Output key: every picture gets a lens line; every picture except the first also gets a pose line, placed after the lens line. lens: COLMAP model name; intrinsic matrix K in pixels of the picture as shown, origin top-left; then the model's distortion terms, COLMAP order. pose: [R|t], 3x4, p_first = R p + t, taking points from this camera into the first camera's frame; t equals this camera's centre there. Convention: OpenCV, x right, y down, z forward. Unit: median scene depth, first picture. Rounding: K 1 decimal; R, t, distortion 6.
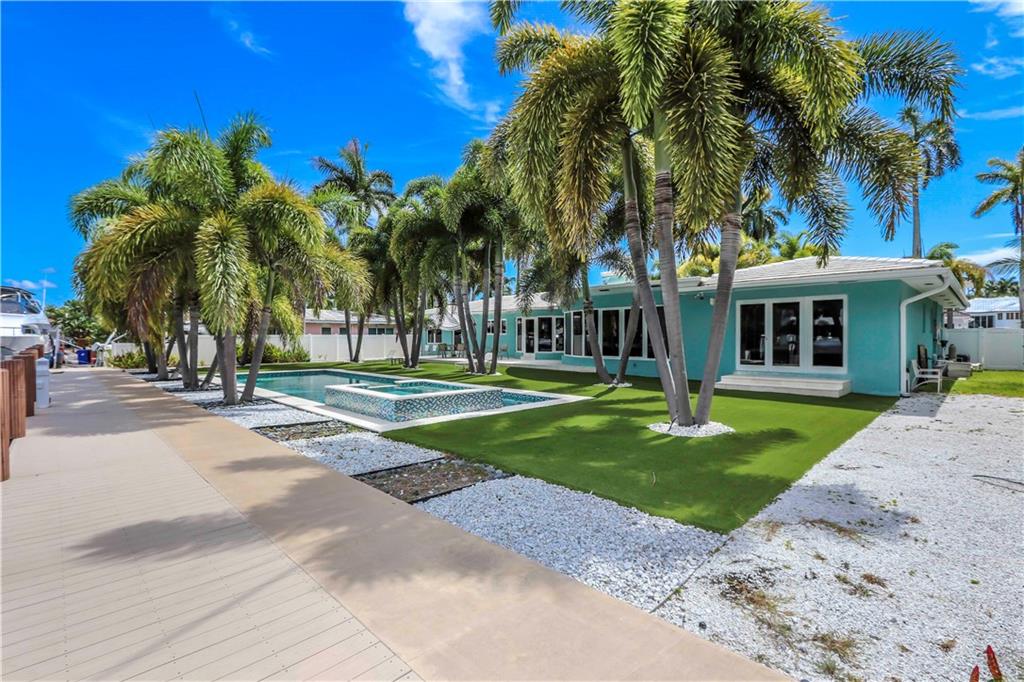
lens RADIAL K [[472.2, 0, 505.4], [0, 472.2, 343.8], [0, 0, 1]] dist [-0.000539, -0.000136]
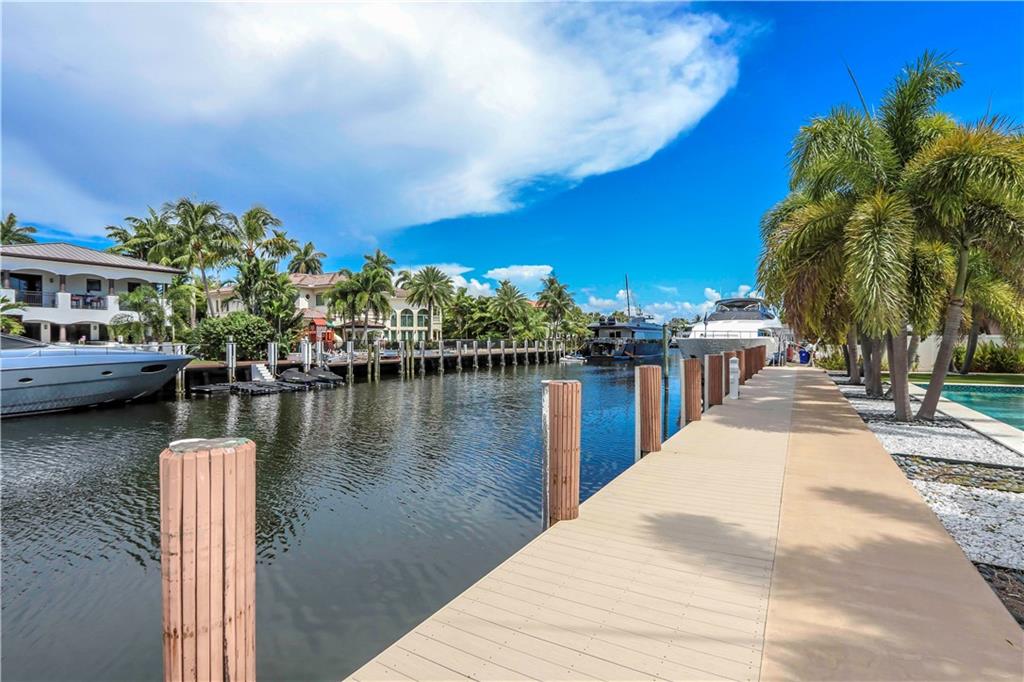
lens RADIAL K [[493.0, 0, 509.3], [0, 493.0, 337.9], [0, 0, 1]] dist [-0.000823, -0.000576]
pose [[0.279174, -0.006782, -0.960217, 0.062983], [-0.007332, 0.999931, -0.009194, -0.003824], [0.960212, 0.009608, 0.279105, 0.106607]]
